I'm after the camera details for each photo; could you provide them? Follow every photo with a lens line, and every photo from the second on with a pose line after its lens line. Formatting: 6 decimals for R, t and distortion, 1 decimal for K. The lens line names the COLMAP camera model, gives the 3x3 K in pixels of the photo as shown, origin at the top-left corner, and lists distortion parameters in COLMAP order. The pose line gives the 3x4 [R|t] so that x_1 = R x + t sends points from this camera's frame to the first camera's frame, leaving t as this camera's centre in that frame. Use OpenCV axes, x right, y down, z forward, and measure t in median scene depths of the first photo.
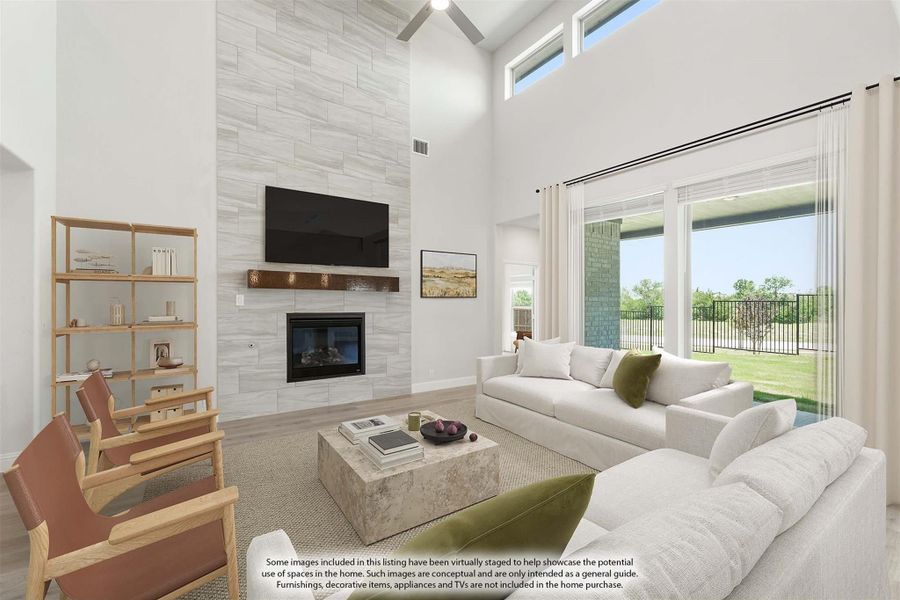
lens RADIAL K [[369.4, 0, 447.3], [0, 369.4, 295.8], [0, 0, 1]] dist [-0.001030, 0.000087]
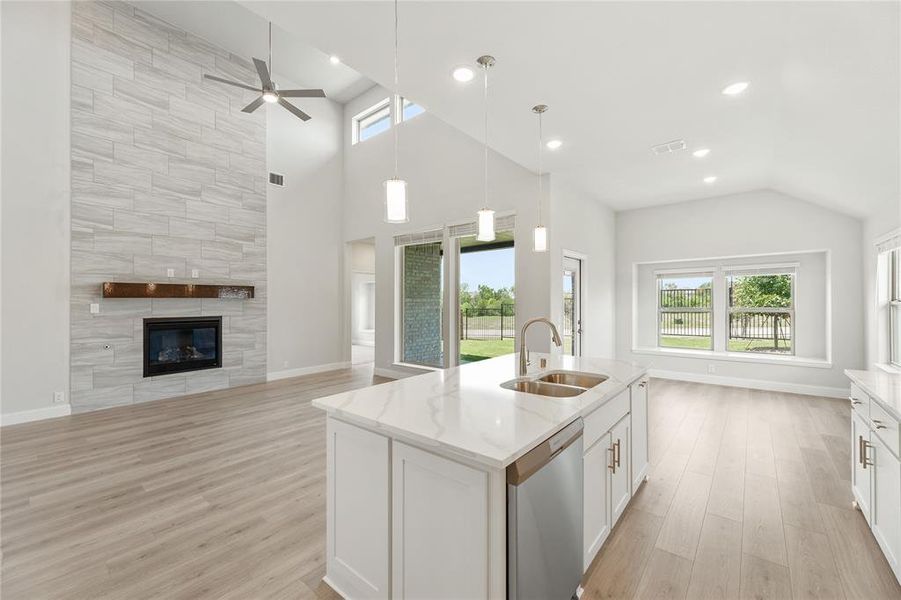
lens RADIAL K [[363.8, 0, 455.0], [0, 363.8, 286.3], [0, 0, 1]] dist [0.000641, 0.000245]
pose [[0.958339, -0.009590, 0.285474, 0.173891], [0.018095, 0.999467, -0.027170, -0.004924], [-0.285061, 0.031204, 0.958001, -0.369793]]
